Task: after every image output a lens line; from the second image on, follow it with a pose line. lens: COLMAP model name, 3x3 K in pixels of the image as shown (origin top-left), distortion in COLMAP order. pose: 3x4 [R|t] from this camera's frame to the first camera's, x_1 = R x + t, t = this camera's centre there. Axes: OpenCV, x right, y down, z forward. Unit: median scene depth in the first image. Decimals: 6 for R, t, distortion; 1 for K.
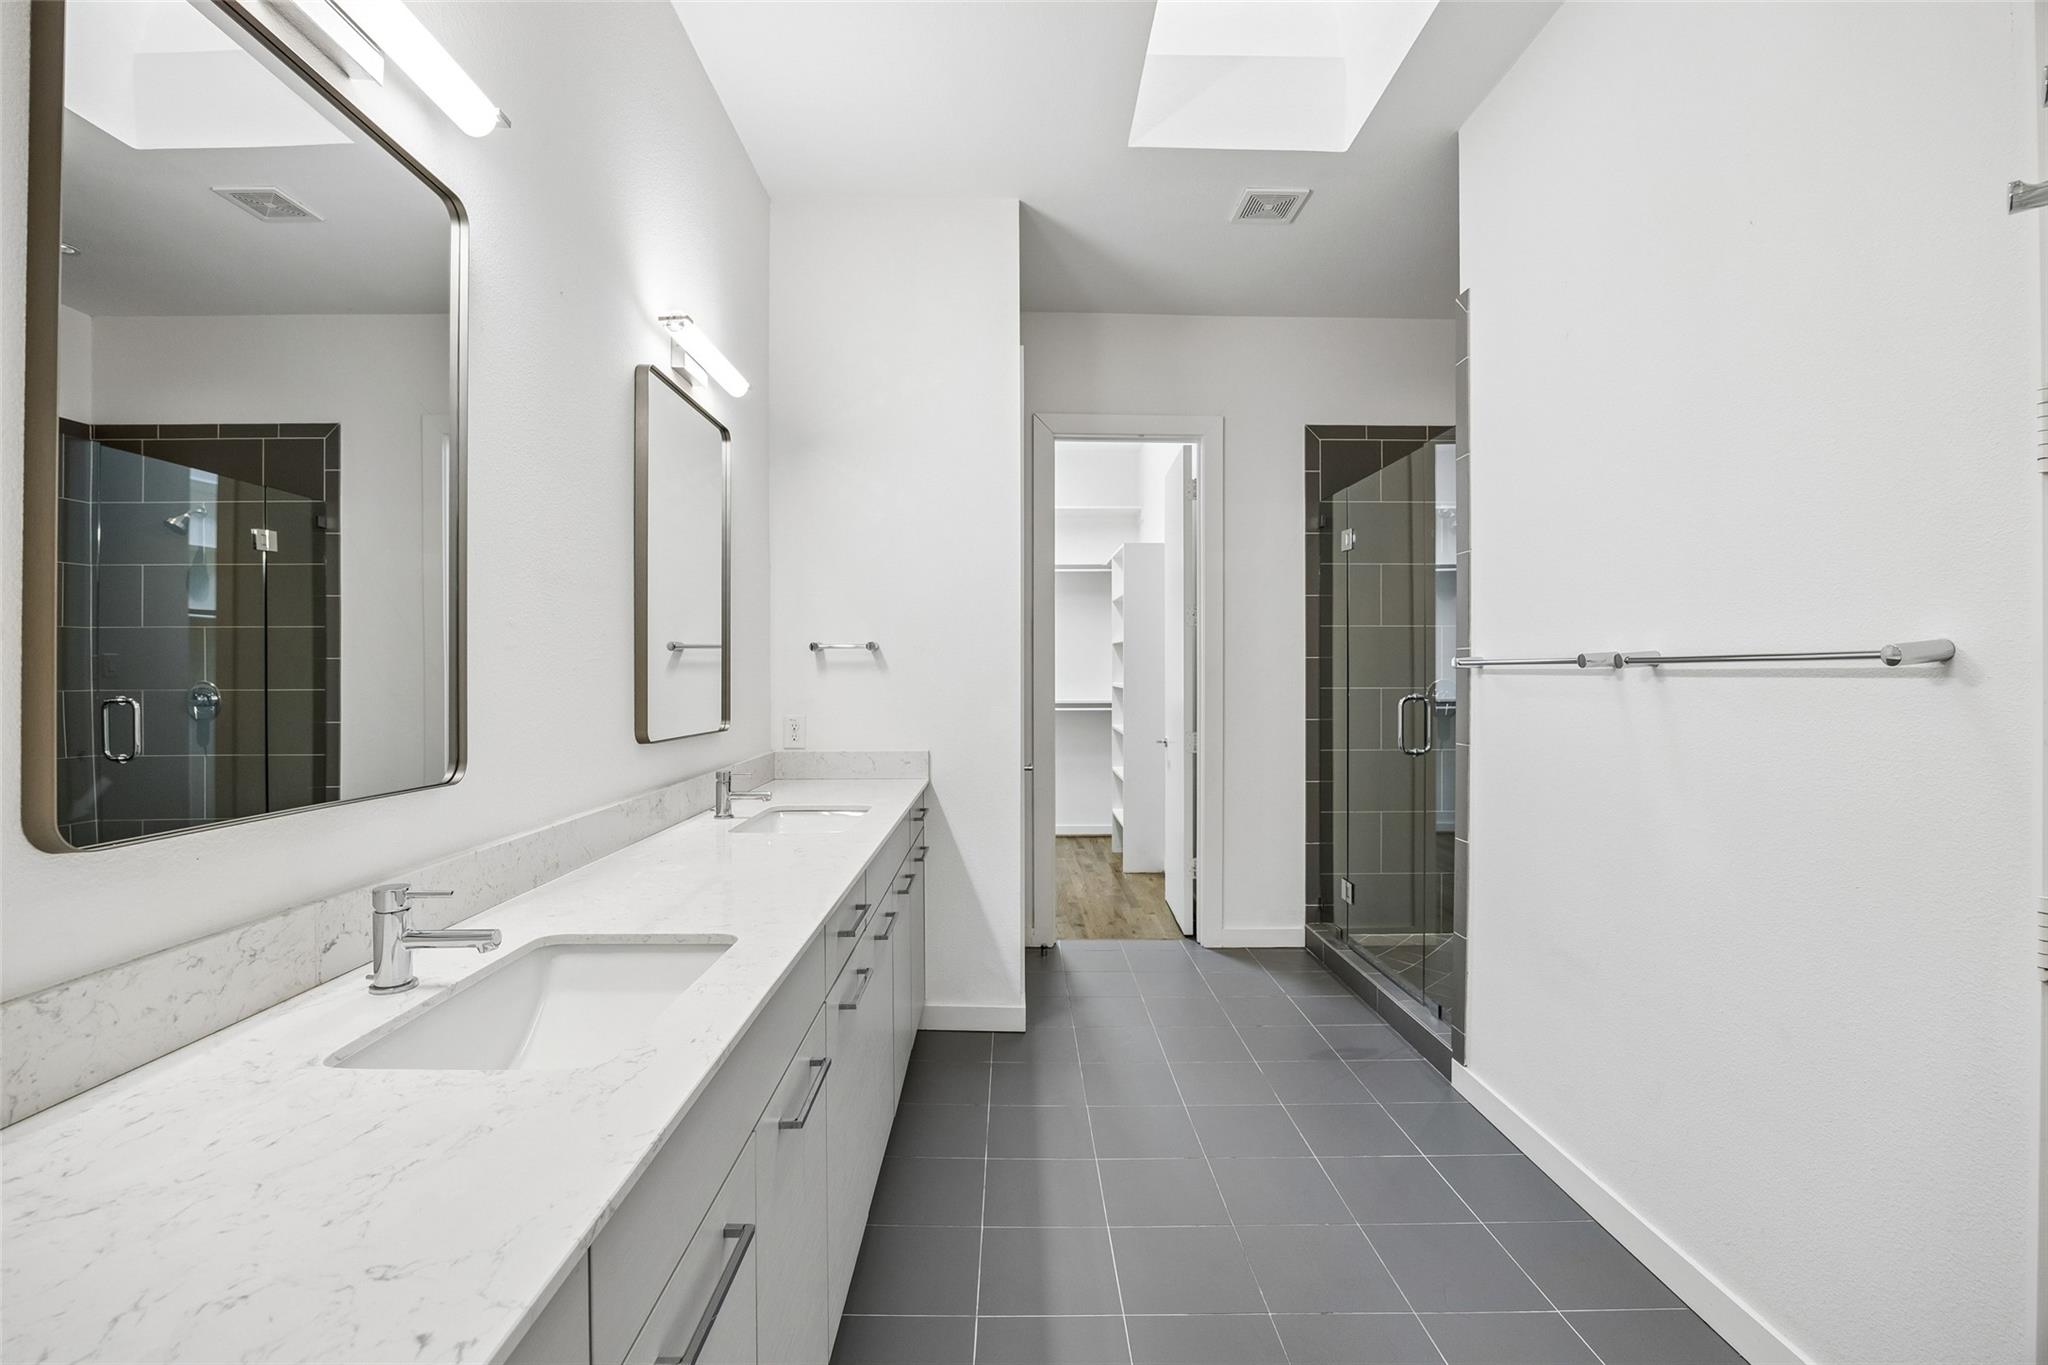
lens RADIAL K [[888.6, 0, 1022.6], [0, 888.6, 674.7], [0, 0, 1]] dist [0.000053, 0.000184]
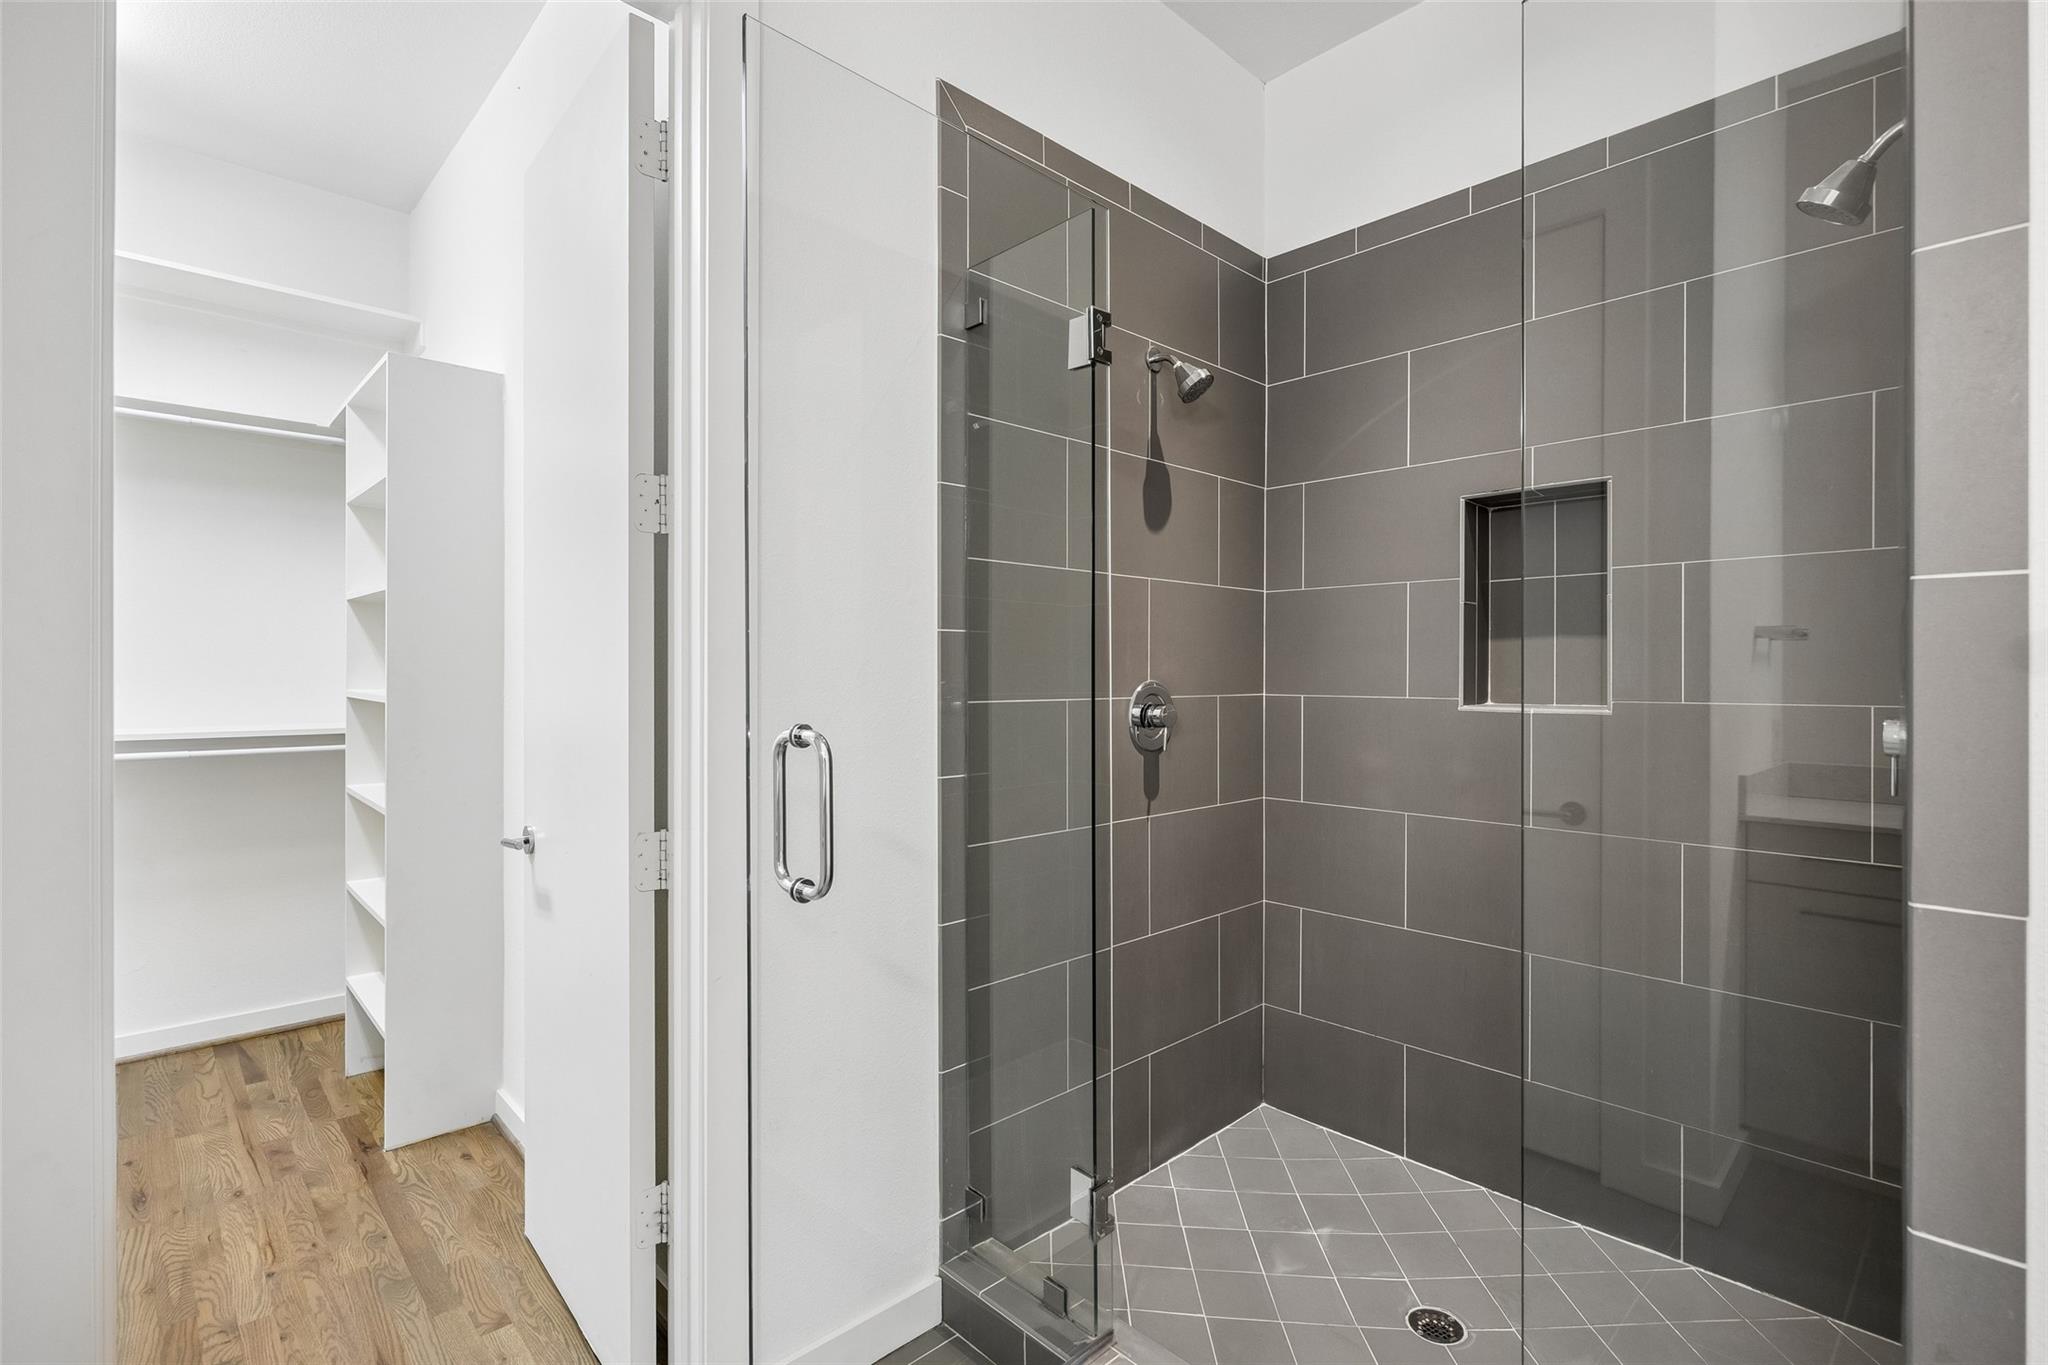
lens RADIAL K [[945.1, 0, 1029.0], [0, 945.1, 668.5], [0, 0, 1]] dist [-0.004927, -0.000633]
pose [[0.731787, 0.004419, 0.681519, 0.032870], [-0.001491, 0.999987, -0.004884, 0.001221], [-0.681531, 0.002558, 0.731784, 0.471786]]
